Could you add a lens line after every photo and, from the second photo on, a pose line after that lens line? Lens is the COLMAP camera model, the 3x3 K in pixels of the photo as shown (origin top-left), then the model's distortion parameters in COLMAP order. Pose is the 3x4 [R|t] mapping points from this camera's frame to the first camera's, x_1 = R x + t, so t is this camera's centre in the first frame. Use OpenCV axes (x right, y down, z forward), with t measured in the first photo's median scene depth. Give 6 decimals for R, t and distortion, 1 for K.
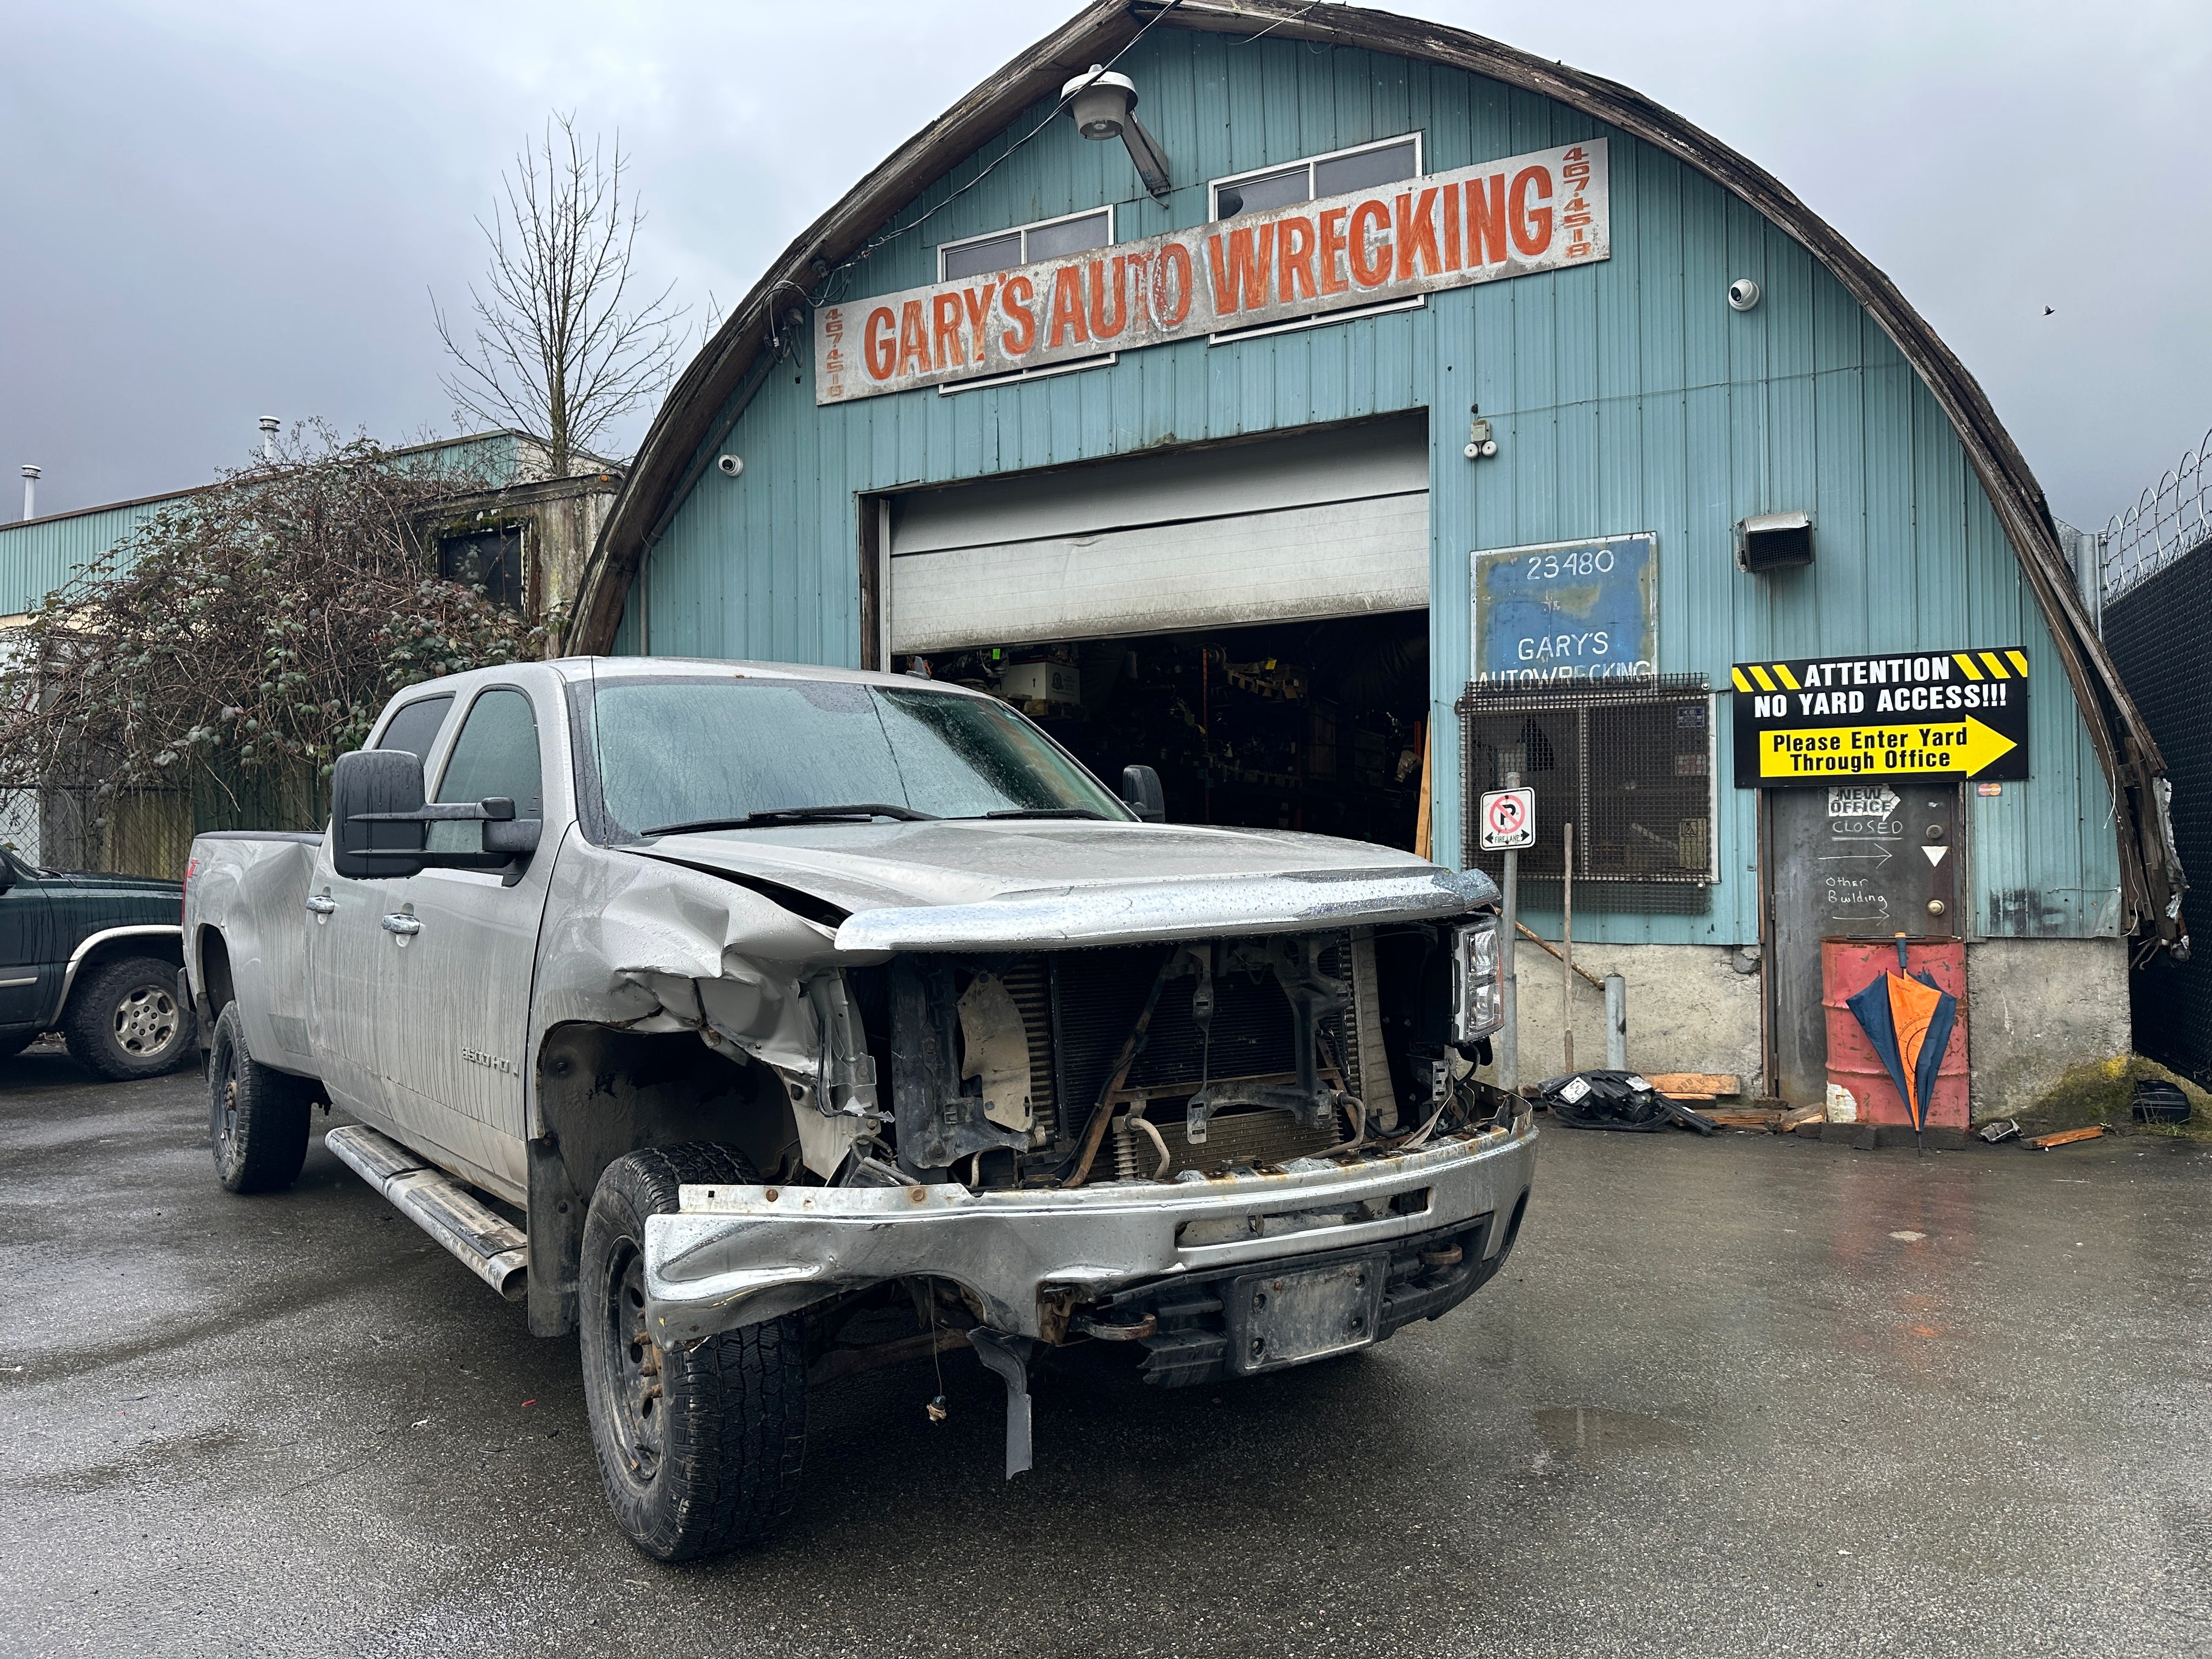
lens RADIAL K [[1540.4, 0, 1103.3], [0, 1540.4, 832.8], [0, 0, 1]] dist [0.096943, -0.178250]
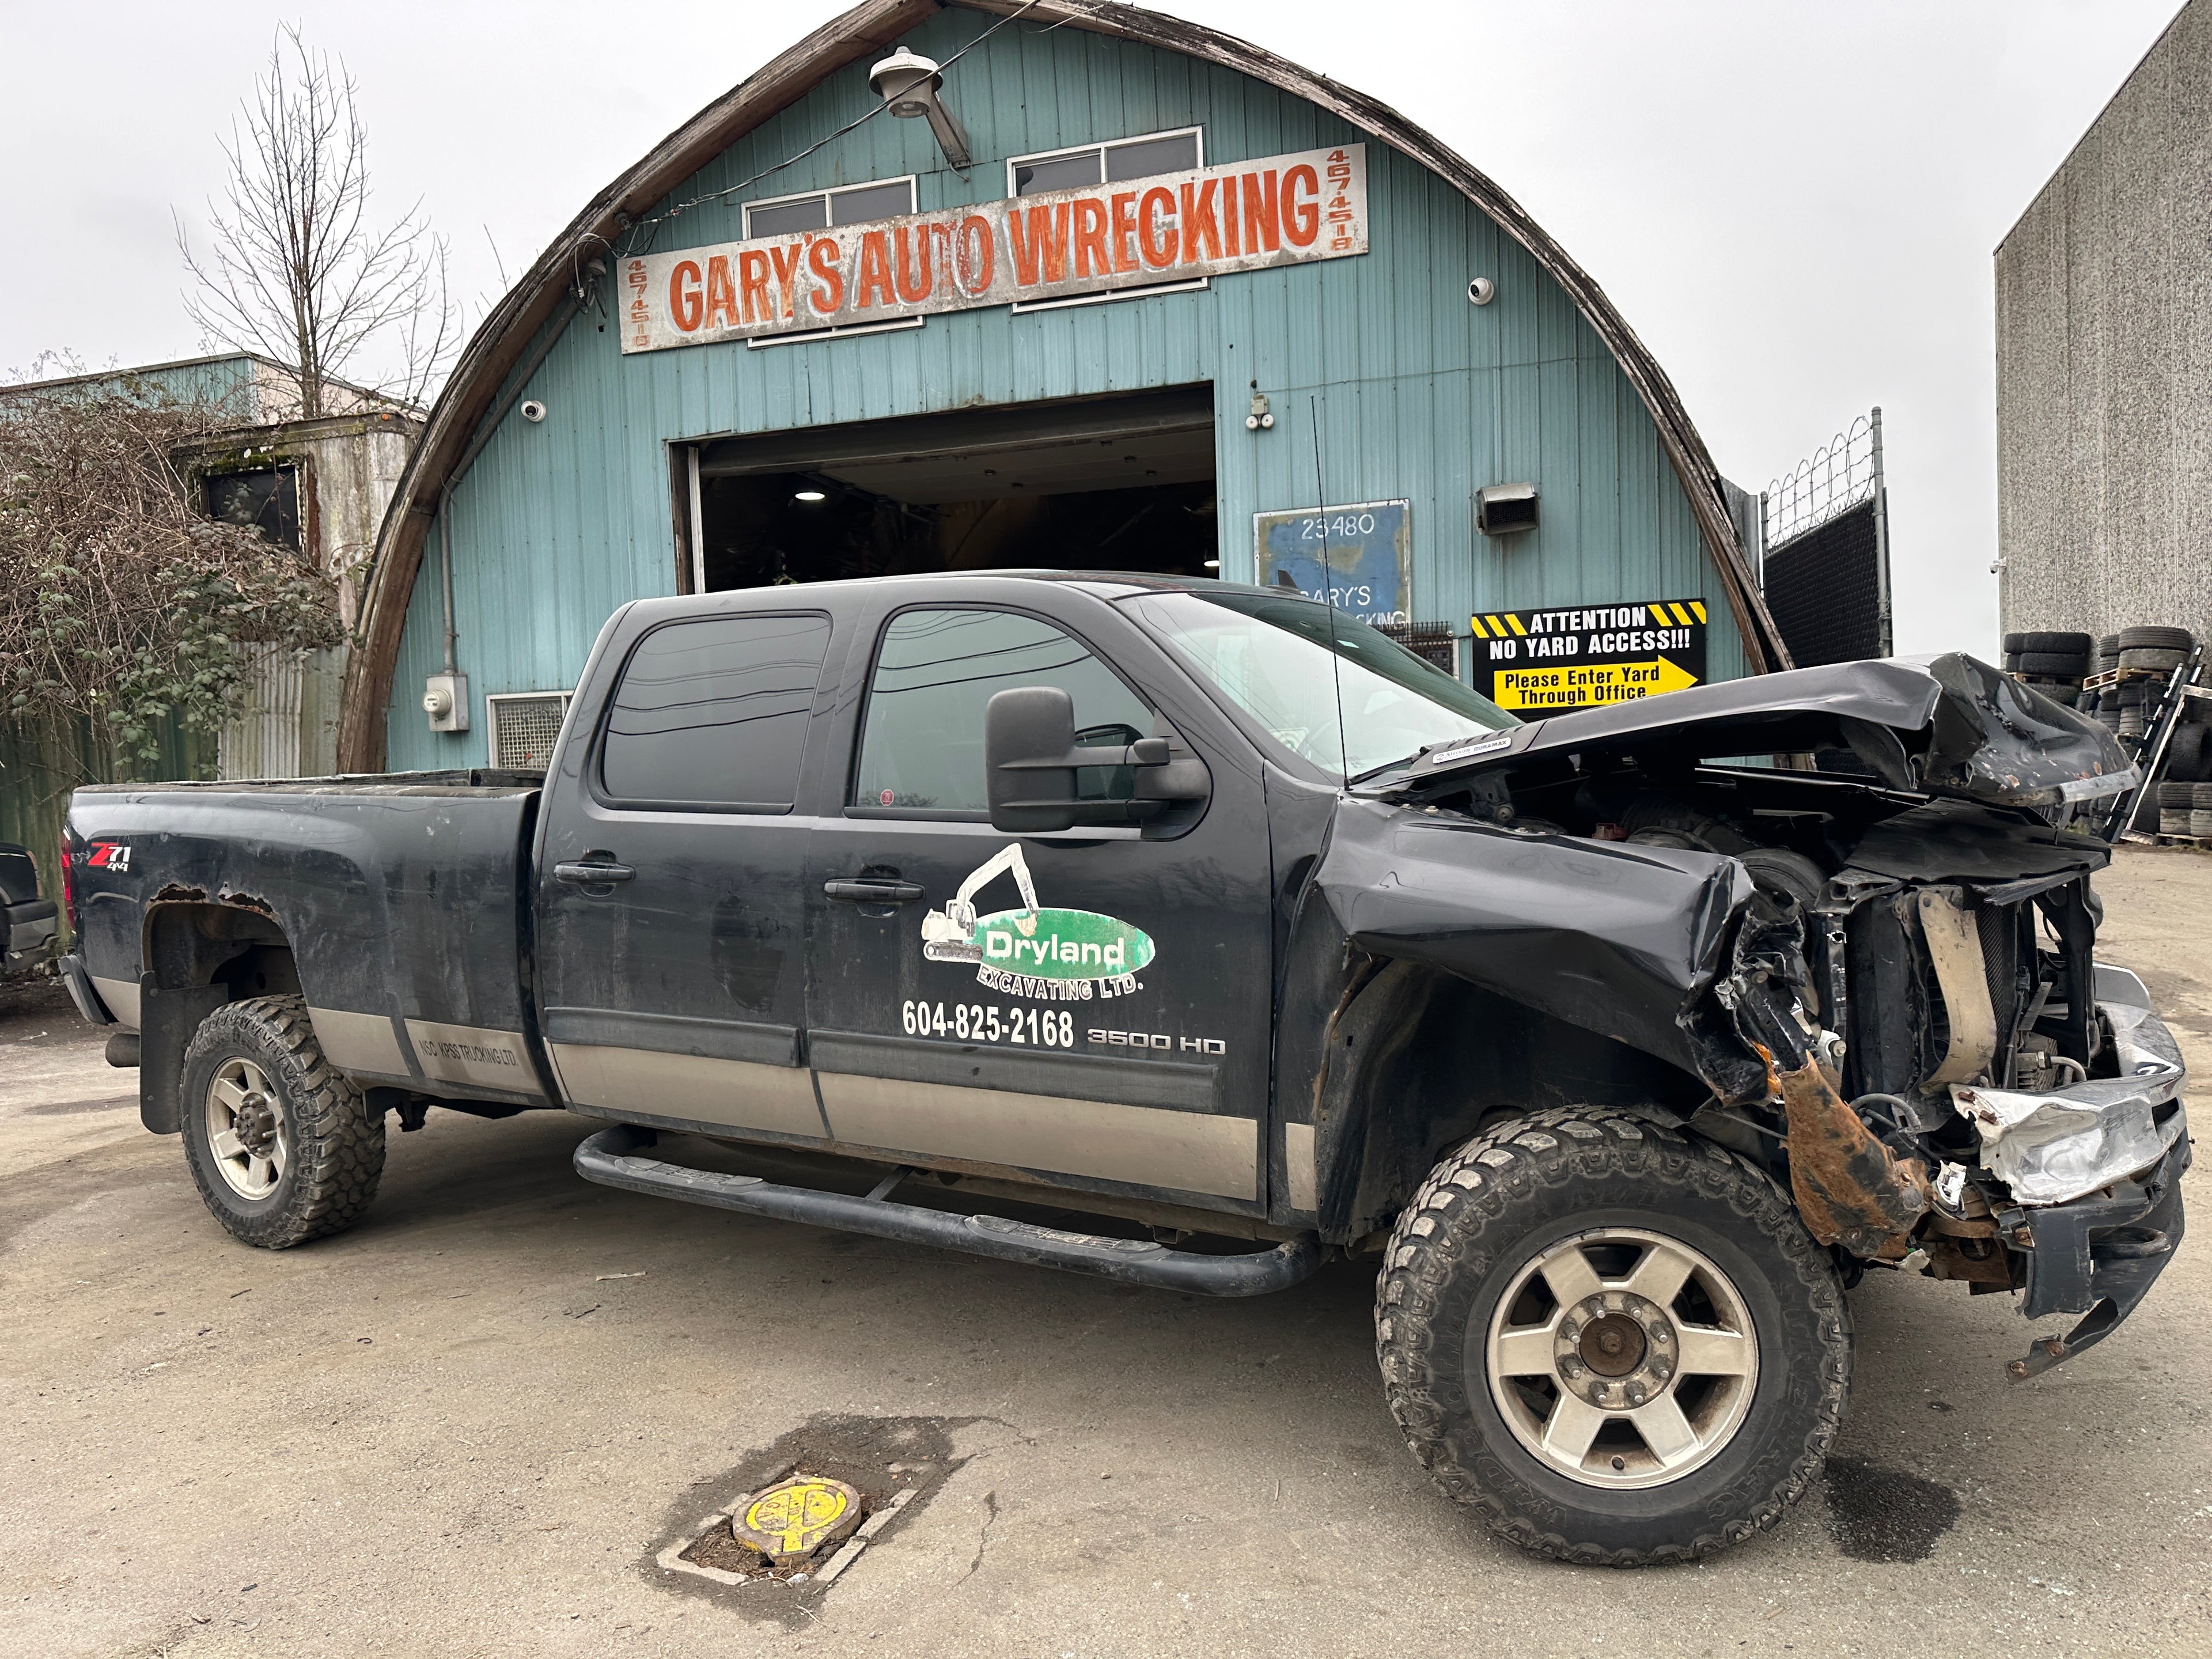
lens RADIAL K [[1543.3, 0, 1115.4], [0, 1543.3, 836.4], [0, 0, 1]] dist [0.076569, -0.112960]
pose [[0.984669, -0.031614, 0.171546, -0.061950], [0.021985, 0.998089, 0.057746, -0.012634], [-0.173044, -0.053090, 0.983482, -0.102555]]
